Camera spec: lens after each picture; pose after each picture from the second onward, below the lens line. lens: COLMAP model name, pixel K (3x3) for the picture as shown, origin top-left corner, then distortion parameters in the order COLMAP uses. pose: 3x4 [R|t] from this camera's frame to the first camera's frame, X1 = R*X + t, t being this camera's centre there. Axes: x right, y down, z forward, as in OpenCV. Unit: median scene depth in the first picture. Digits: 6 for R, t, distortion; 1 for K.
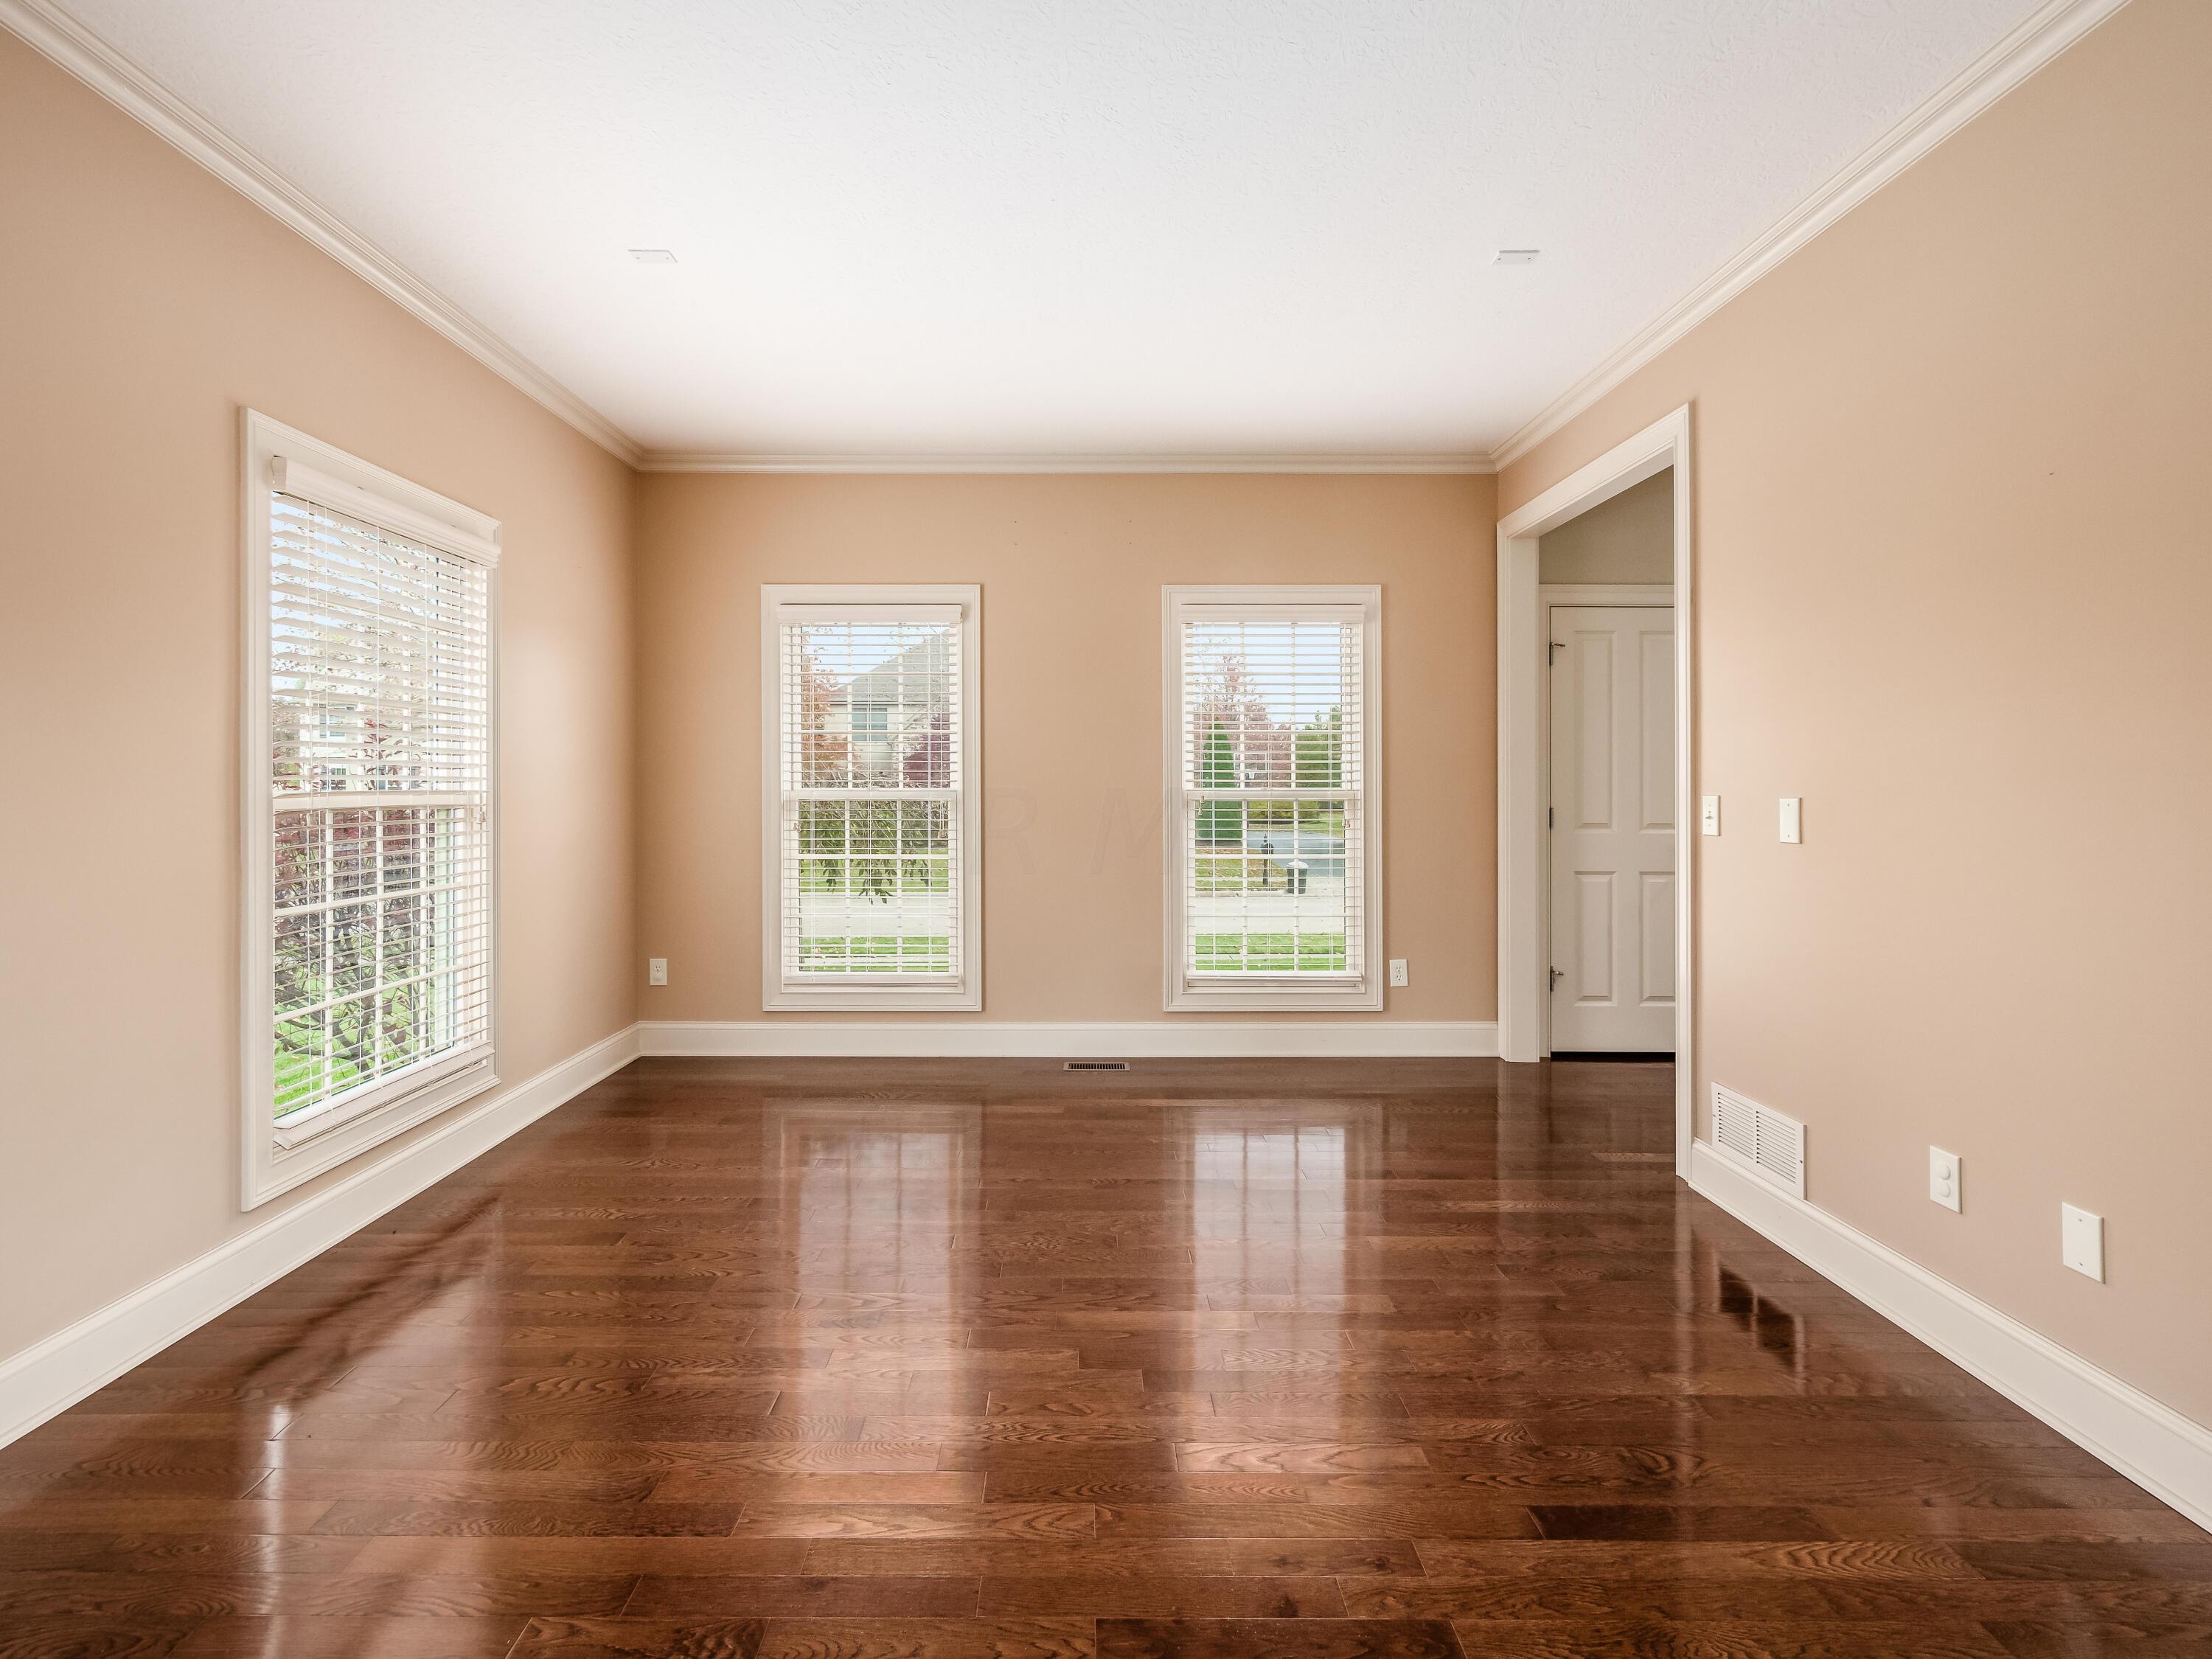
lens RADIAL K [[1044.5, 0, 1114.0], [0, 1044.5, 786.3], [0, 0, 1]] dist [-0.002485, -0.000530]
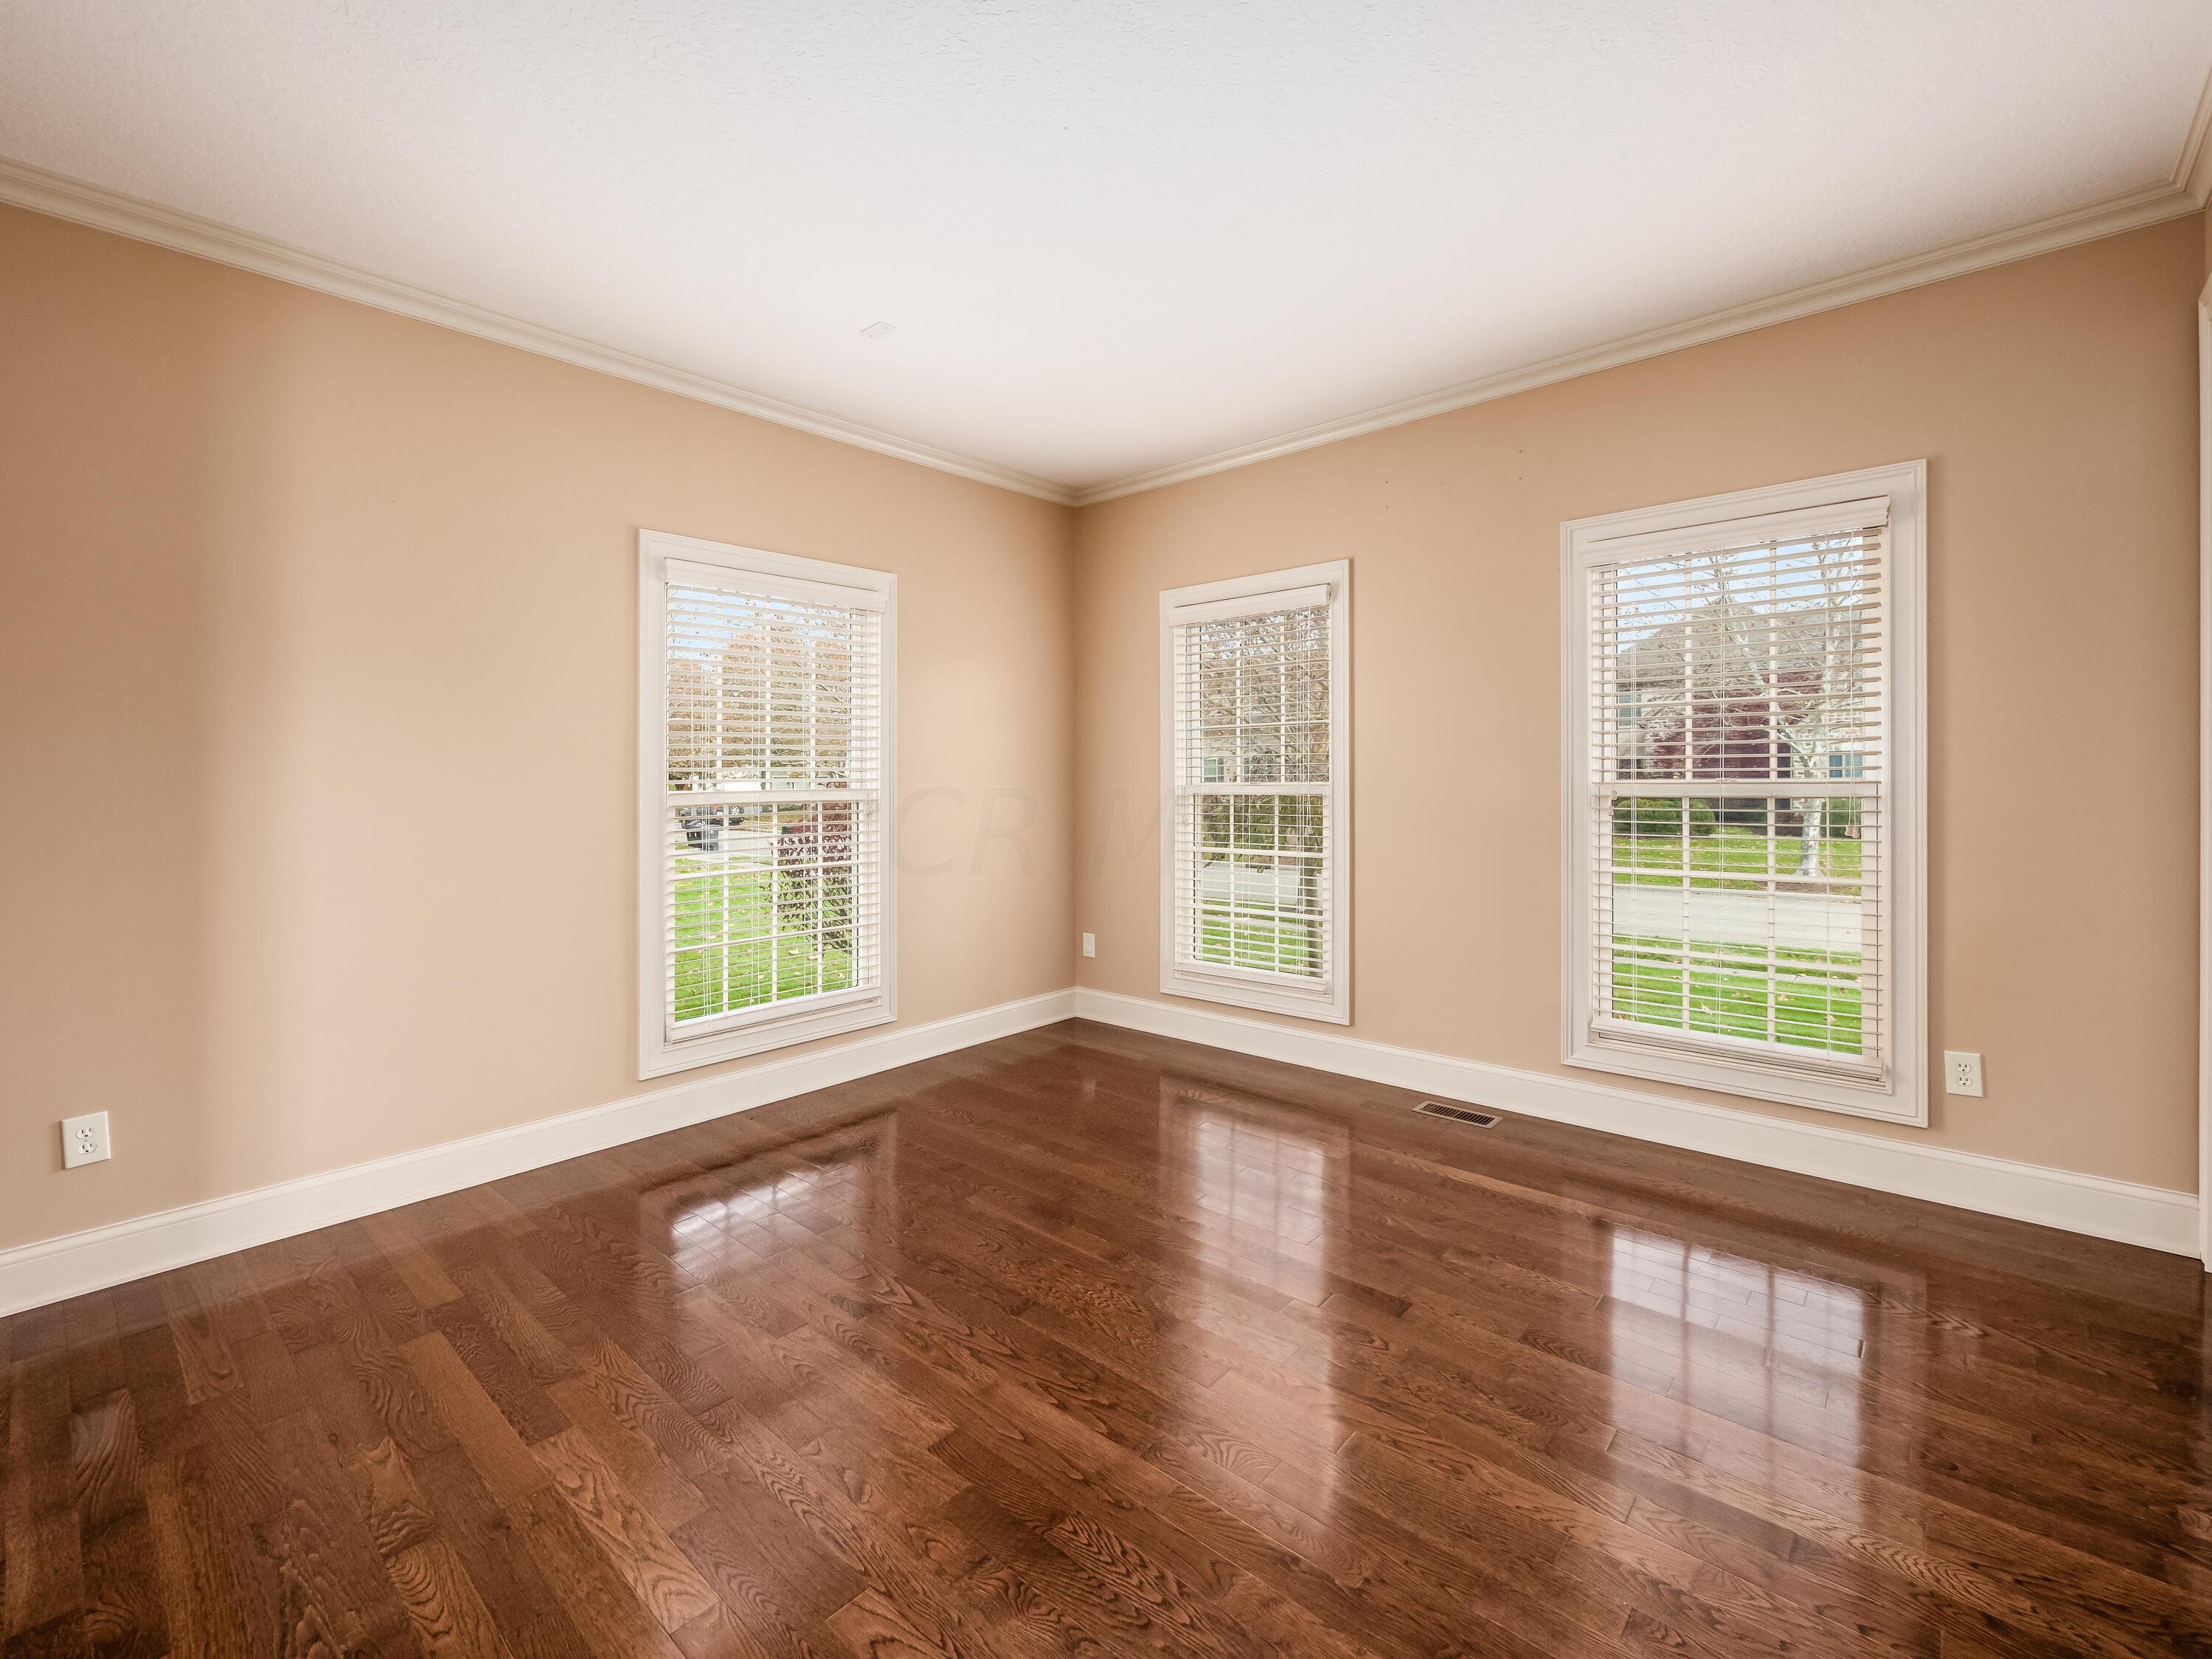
lens RADIAL K [[964.7, 0, 1080.0], [0, 964.7, 790.4], [0, 0, 1]] dist [-0.012216, 0.000152]
pose [[0.734969, 0.000022, -0.678100, 0.271562], [0.009541, 0.999901, 0.010375, -0.001971], [0.678033, -0.014095, 0.734896, 0.223059]]
